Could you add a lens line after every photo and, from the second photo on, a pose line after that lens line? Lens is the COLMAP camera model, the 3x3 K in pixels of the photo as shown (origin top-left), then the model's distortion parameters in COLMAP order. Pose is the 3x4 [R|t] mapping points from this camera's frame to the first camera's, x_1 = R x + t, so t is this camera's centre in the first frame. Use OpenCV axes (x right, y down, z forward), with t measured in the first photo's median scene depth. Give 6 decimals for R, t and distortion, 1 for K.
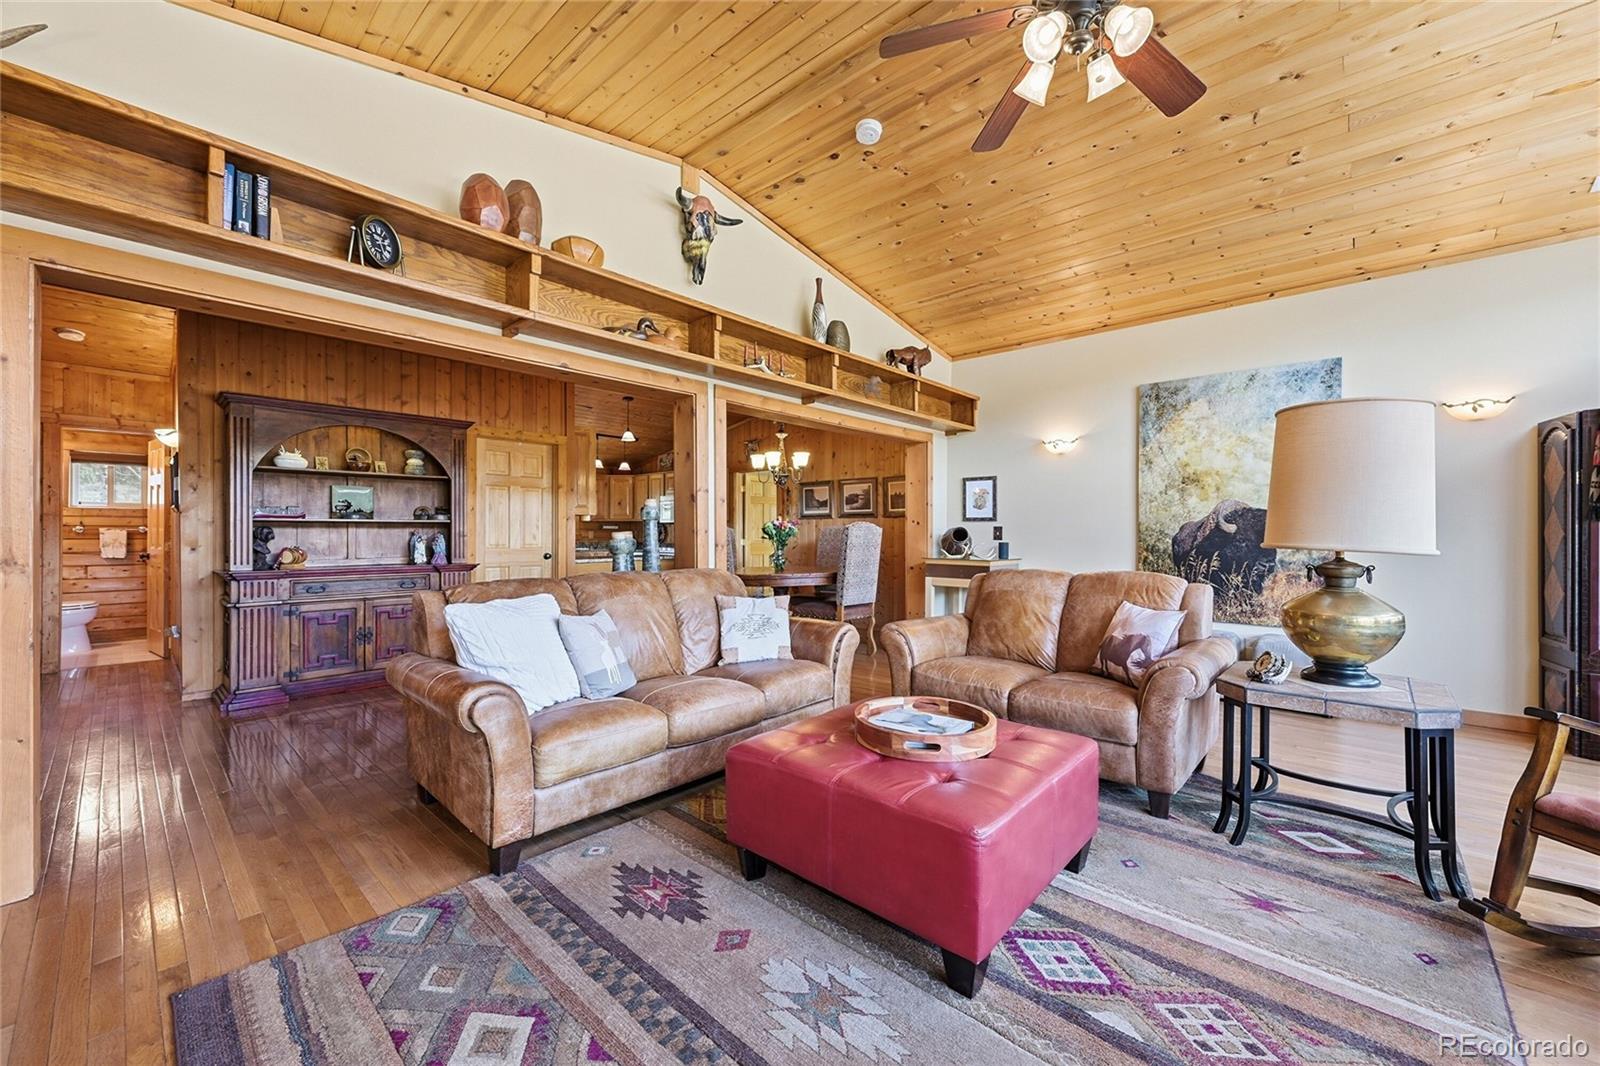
lens RADIAL K [[630.6, 0, 799.1], [0, 630.6, 529.8], [0, 0, 1]] dist [-0.000181, -0.000569]
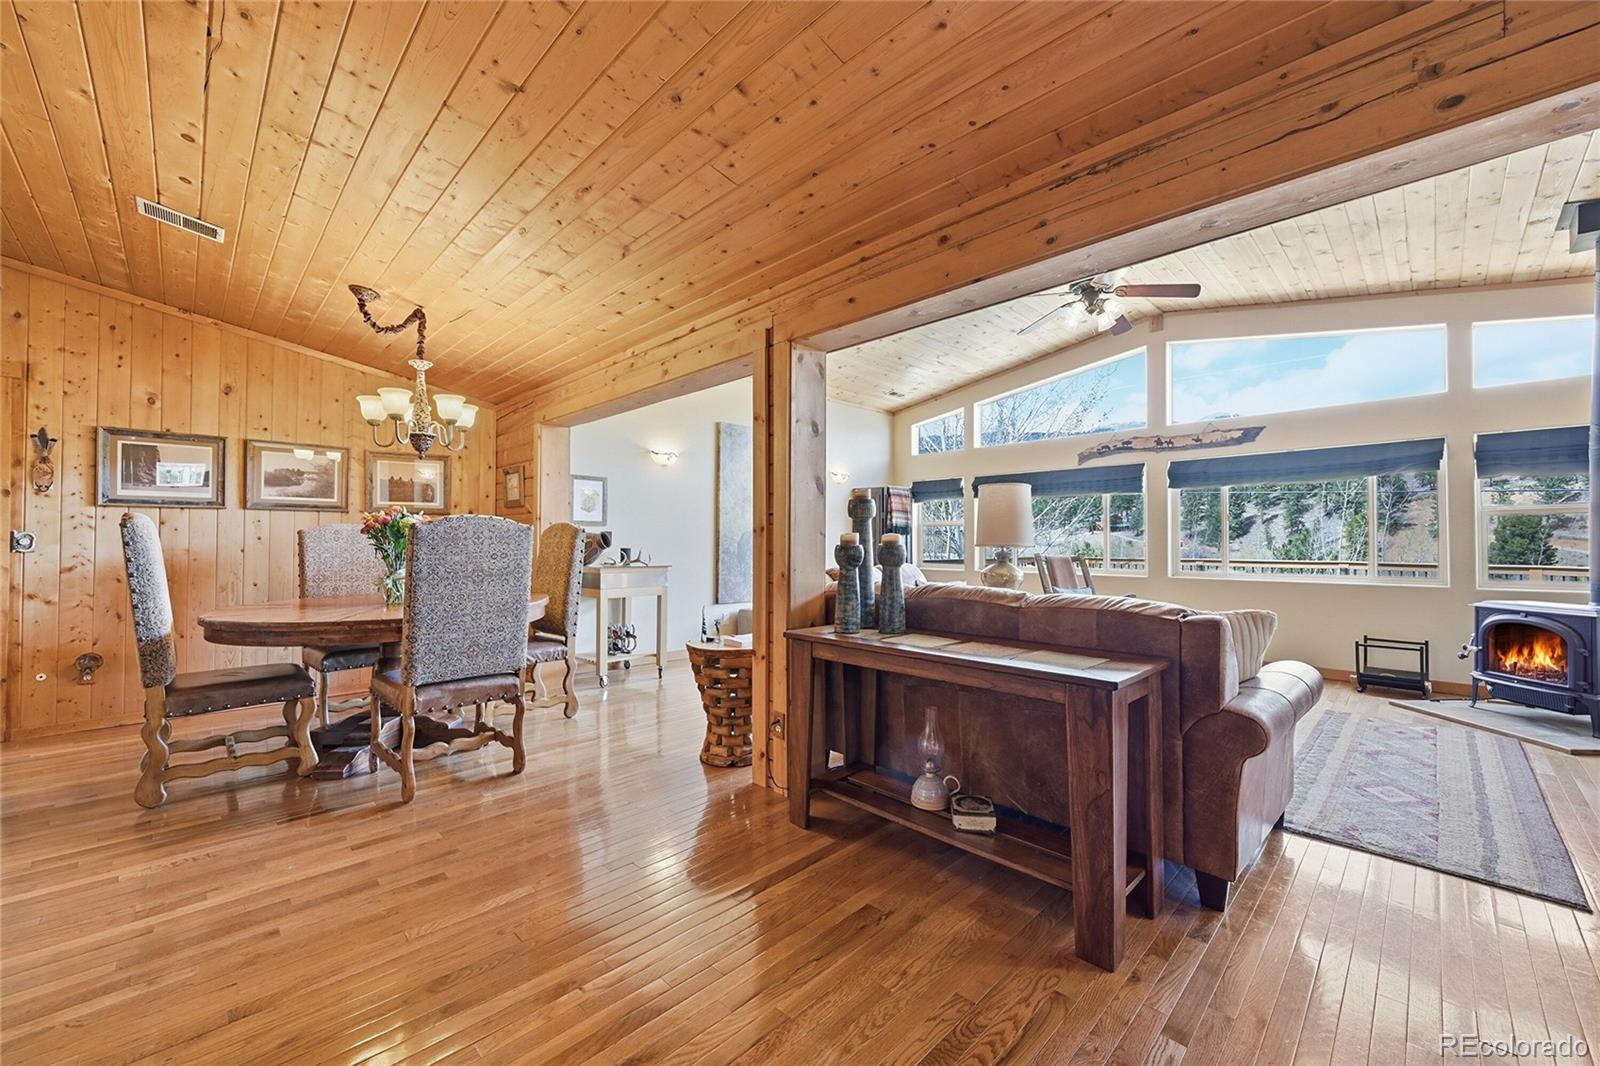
lens RADIAL K [[630.6, 0, 805.1], [0, 630.6, 534.9], [0, 0, 1]] dist [-0.000181, -0.000569]
pose [[0.046860, 0.010908, 0.998842, -0.754000], [-0.007441, 0.999916, -0.010570, 0.009728], [-0.998874, -0.006937, 0.046937, 0.810713]]
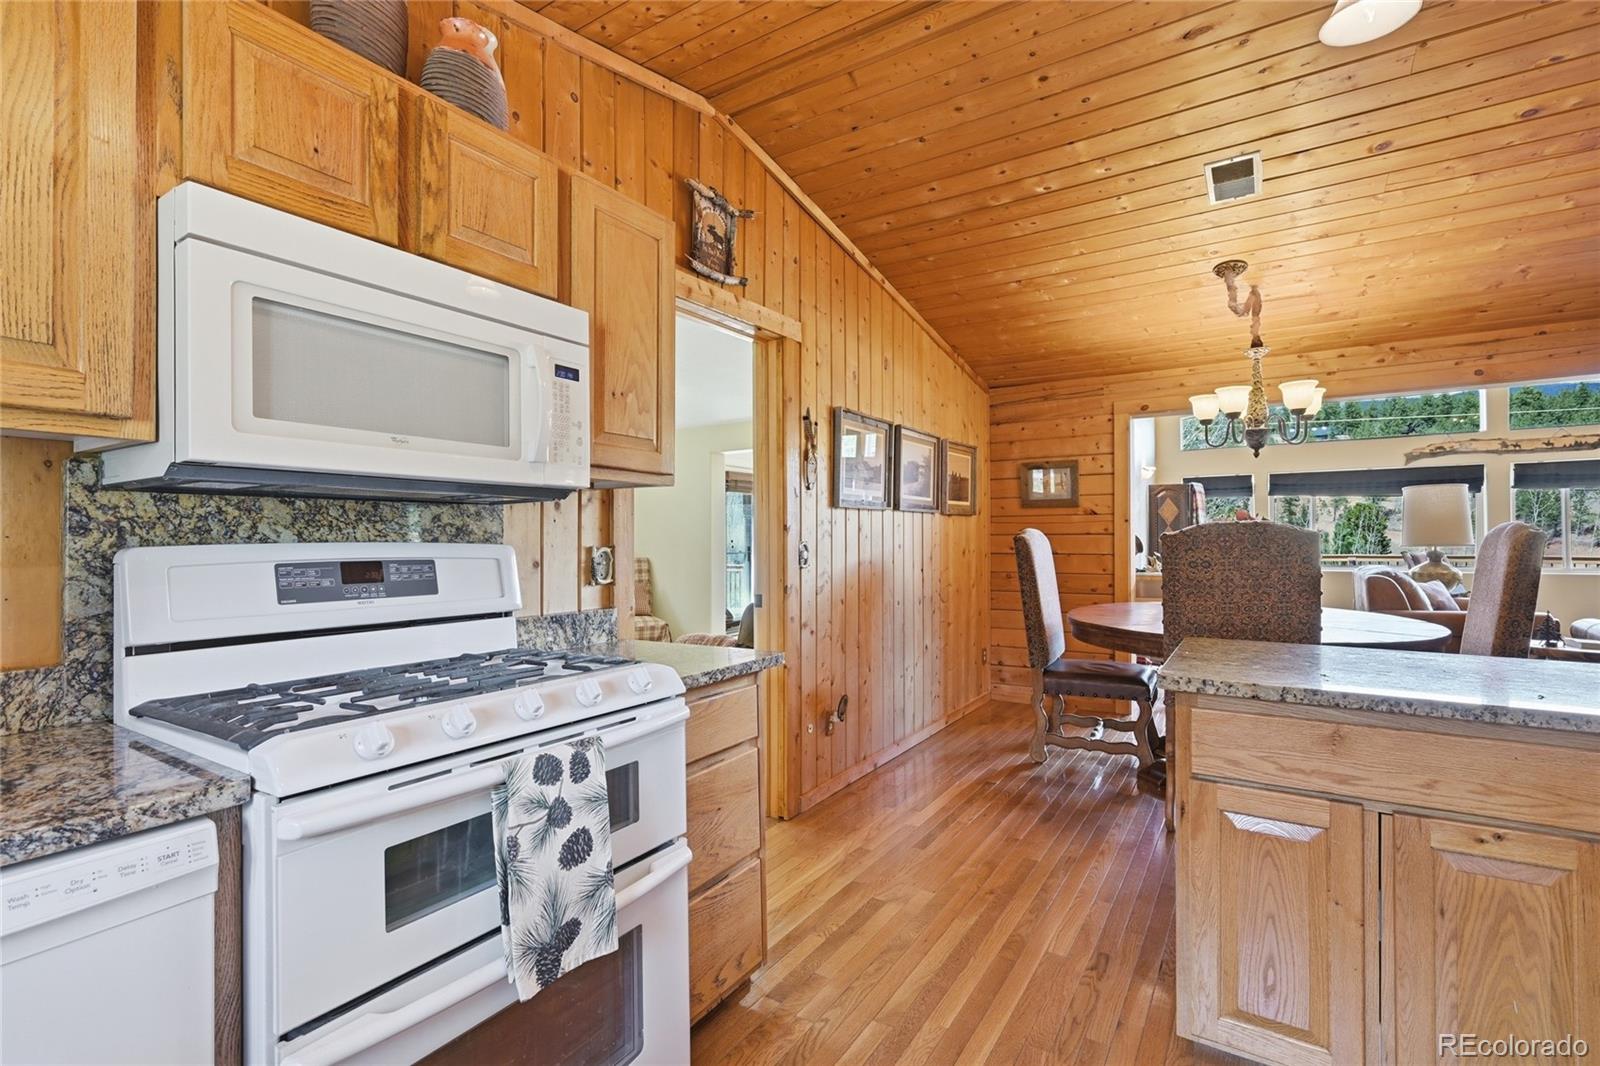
lens RADIAL K [[722.0, 0, 804.6], [0, 722.0, 538.6], [0, 0, 1]] dist [-0.002198, 0.000359]
pose [[-0.169734, -0.000036, 0.985490, -0.702848], [0.000469, 1.000000, 0.000117, 0.001333], [-0.985490, 0.000483, -0.169734, 1.897116]]
